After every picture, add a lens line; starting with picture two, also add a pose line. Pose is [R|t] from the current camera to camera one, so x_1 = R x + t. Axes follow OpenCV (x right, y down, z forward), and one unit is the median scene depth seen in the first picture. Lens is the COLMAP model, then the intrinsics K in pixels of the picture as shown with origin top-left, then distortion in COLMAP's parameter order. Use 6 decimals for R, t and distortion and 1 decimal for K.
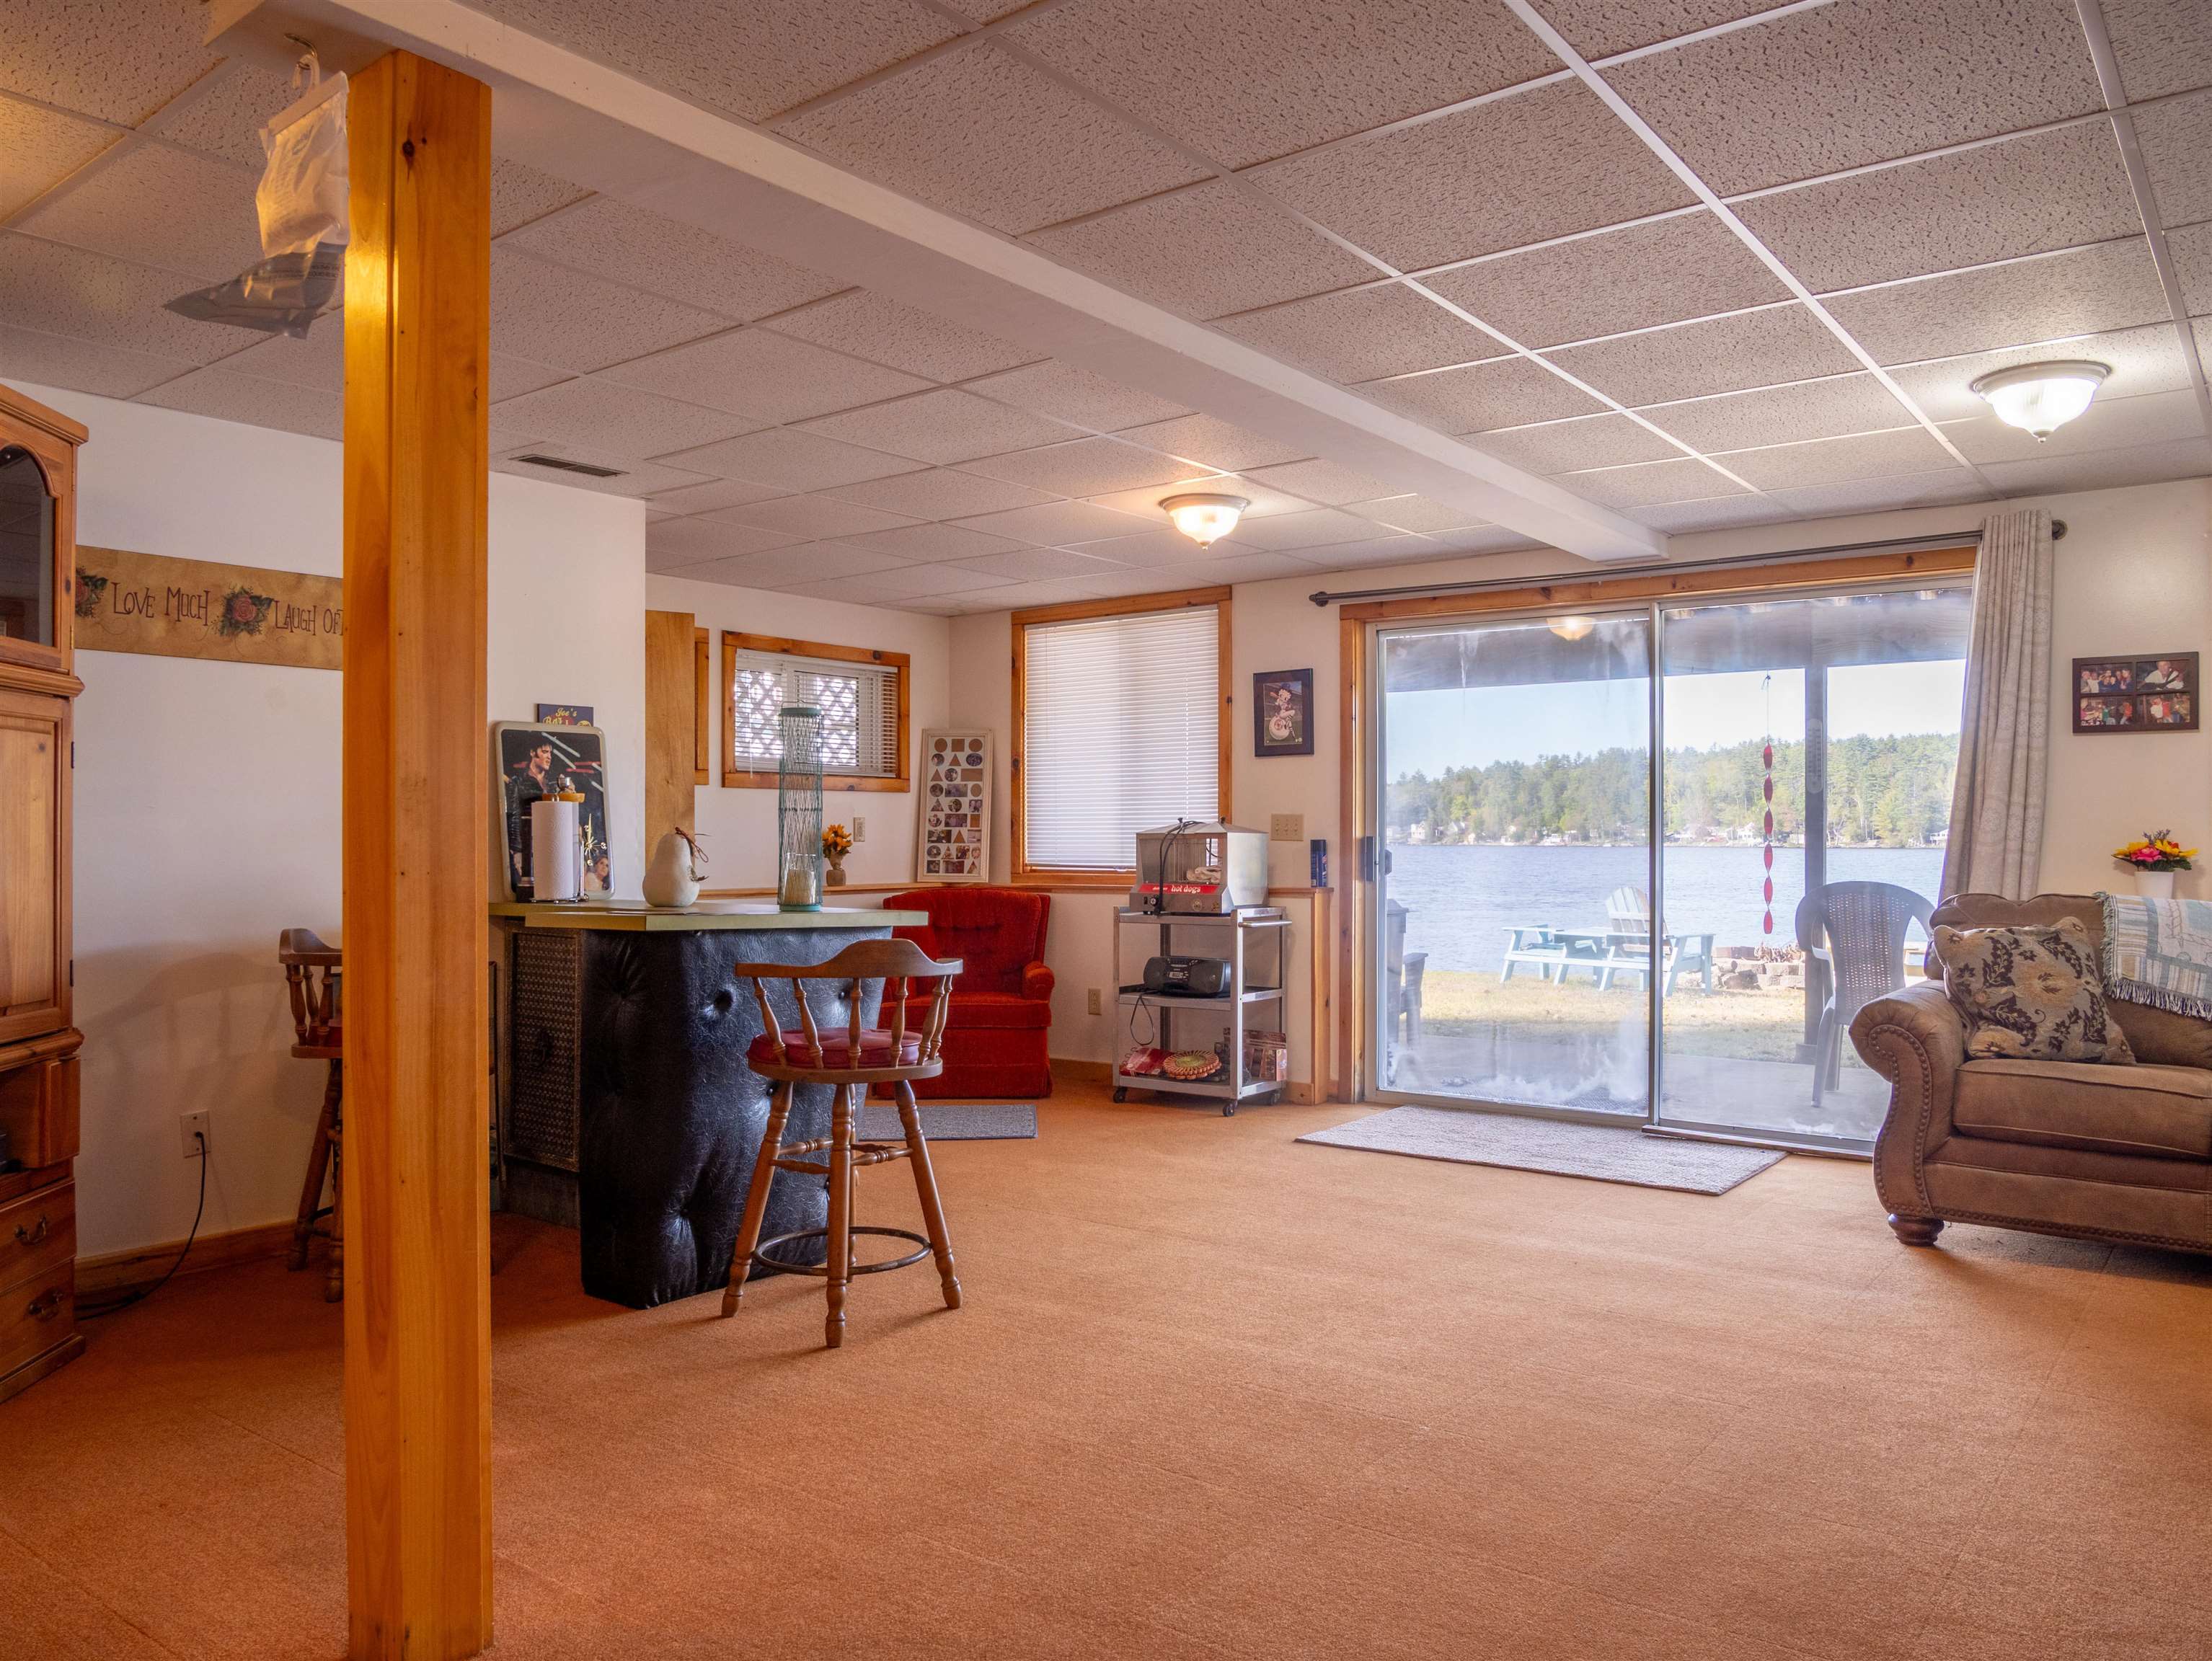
lens RADIAL K [[1598.6, 0, 1113.6], [0, 1598.6, 828.9], [0, 0, 1]] dist [-0.055262, 0.024647]
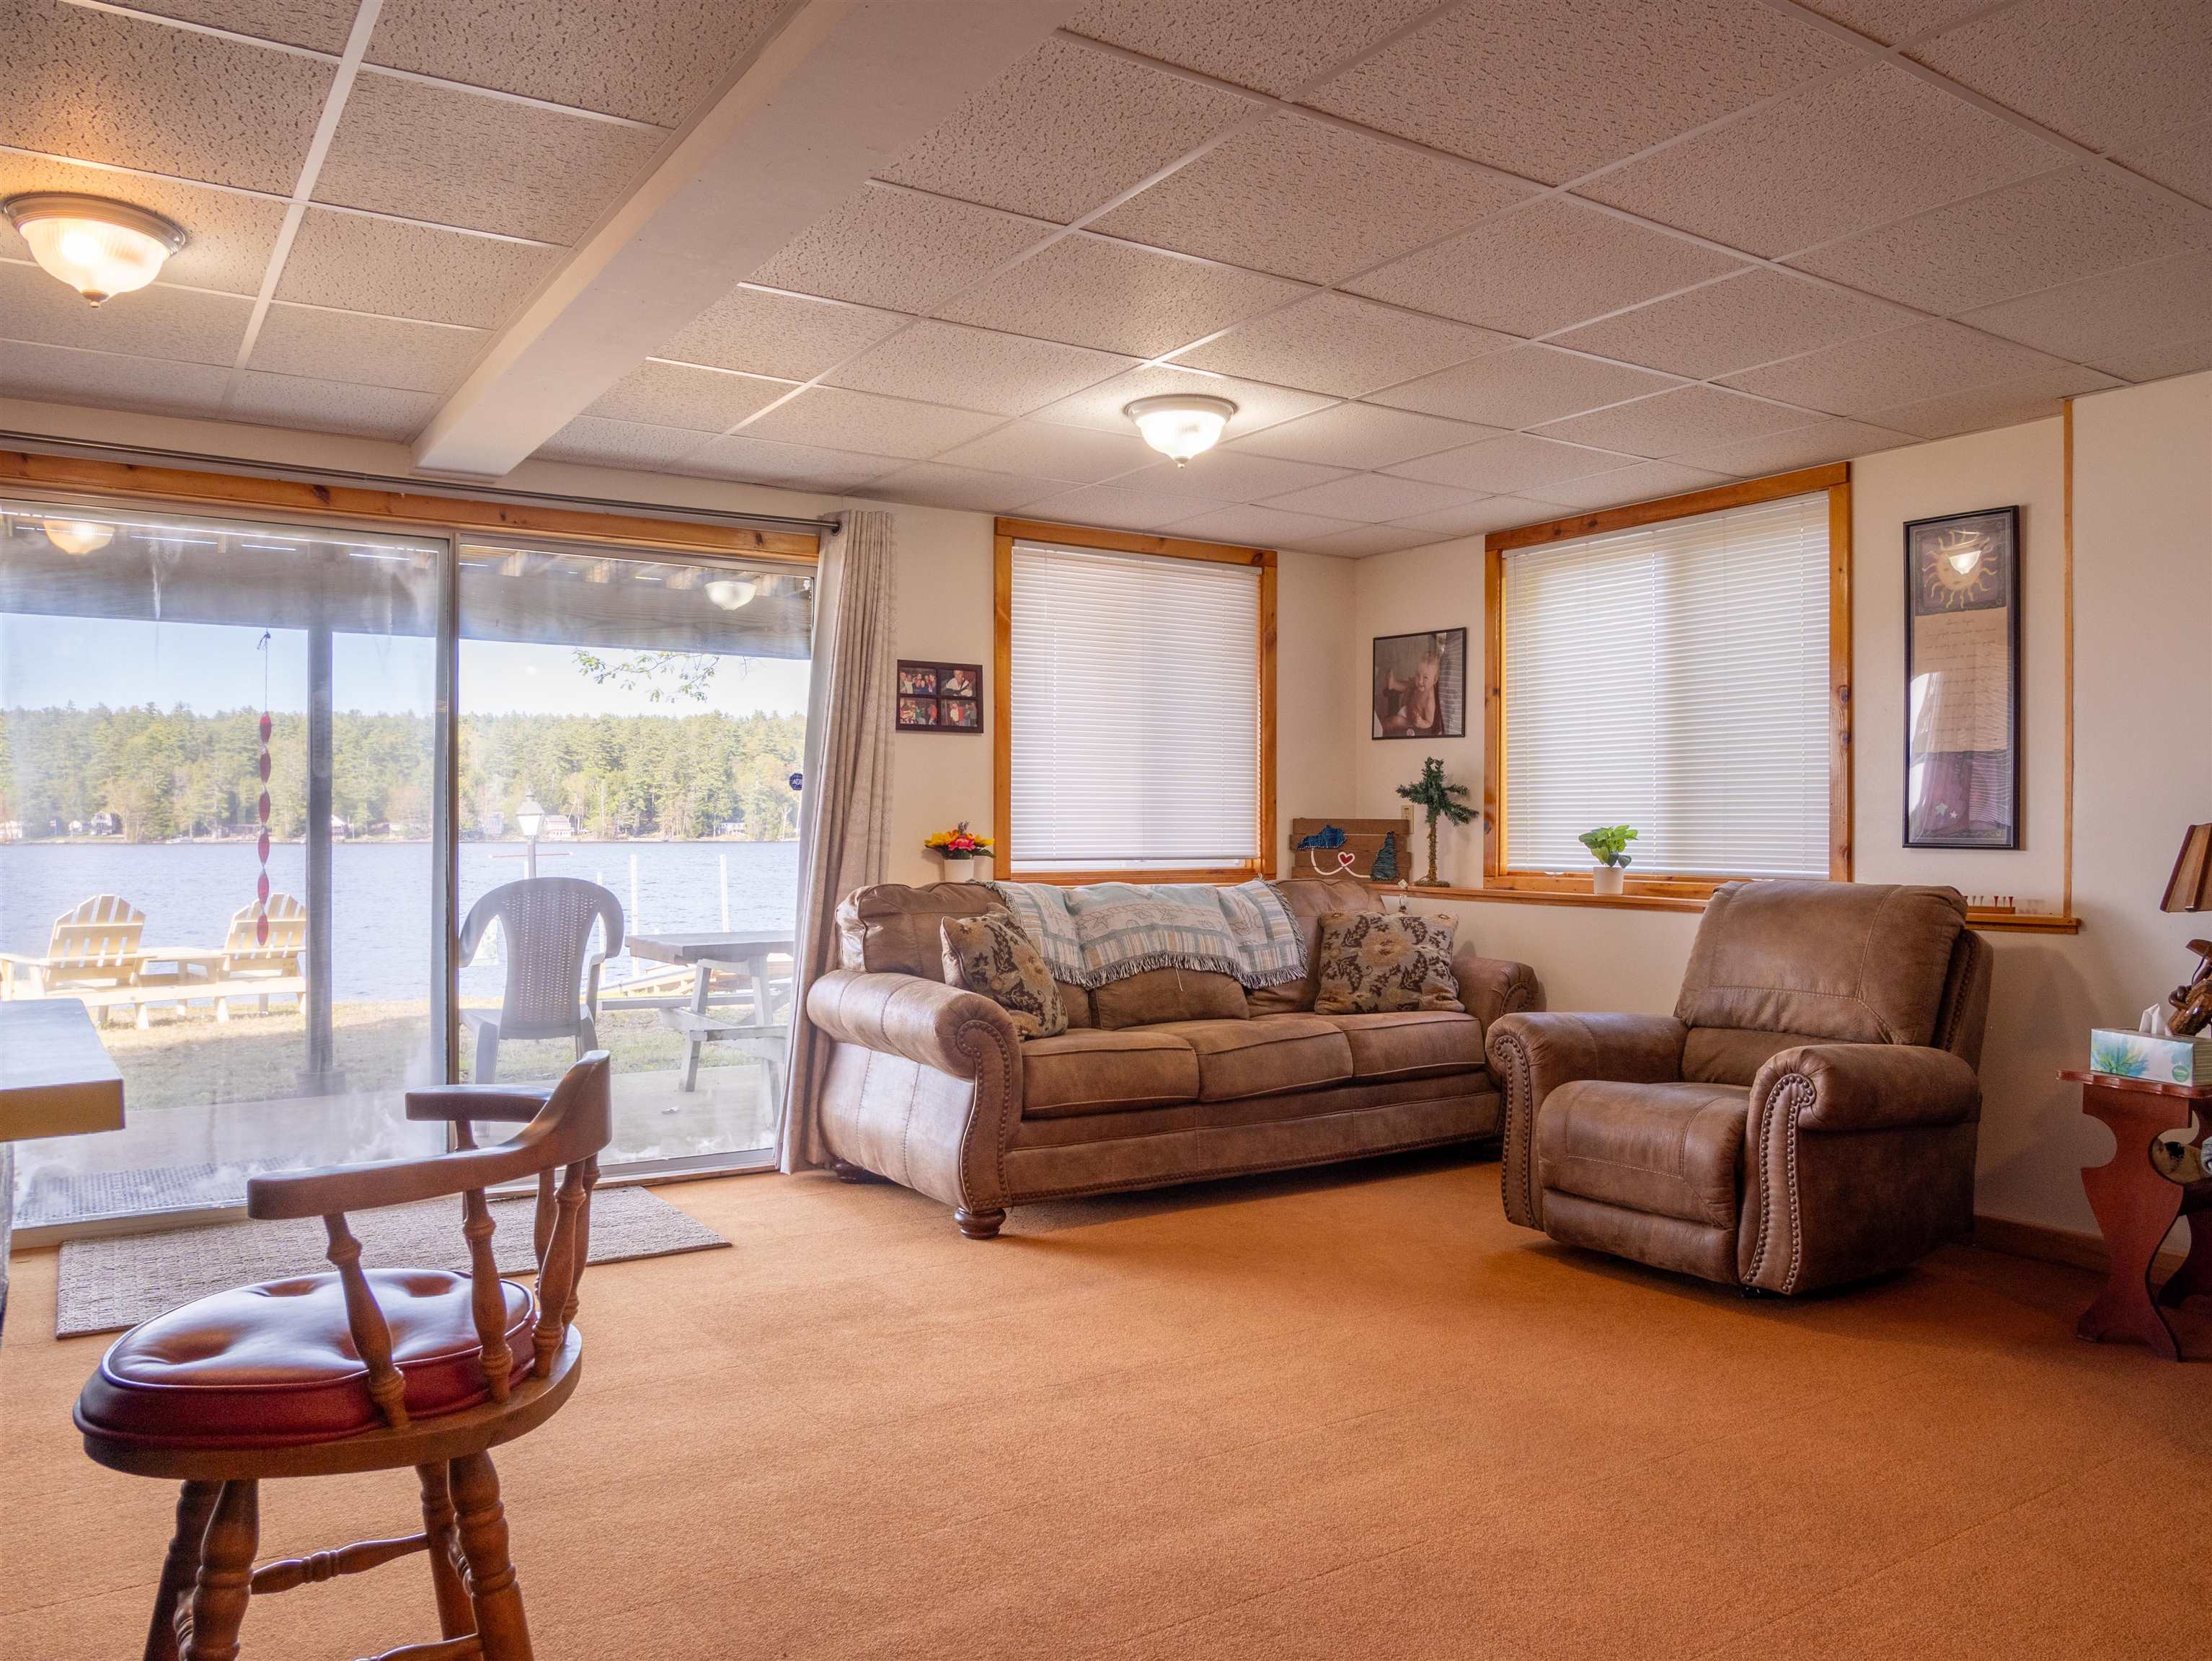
lens RADIAL K [[1598.6, 0, 1100.2], [0, 1598.6, 830.5], [0, 0, 1]] dist [-0.055262, 0.024647]
pose [[0.329596, -0.002674, 0.944118, -0.422035], [-0.004679, 0.999979, 0.004466, 0.001483], [-0.944111, -0.005889, 0.329576, 0.605098]]
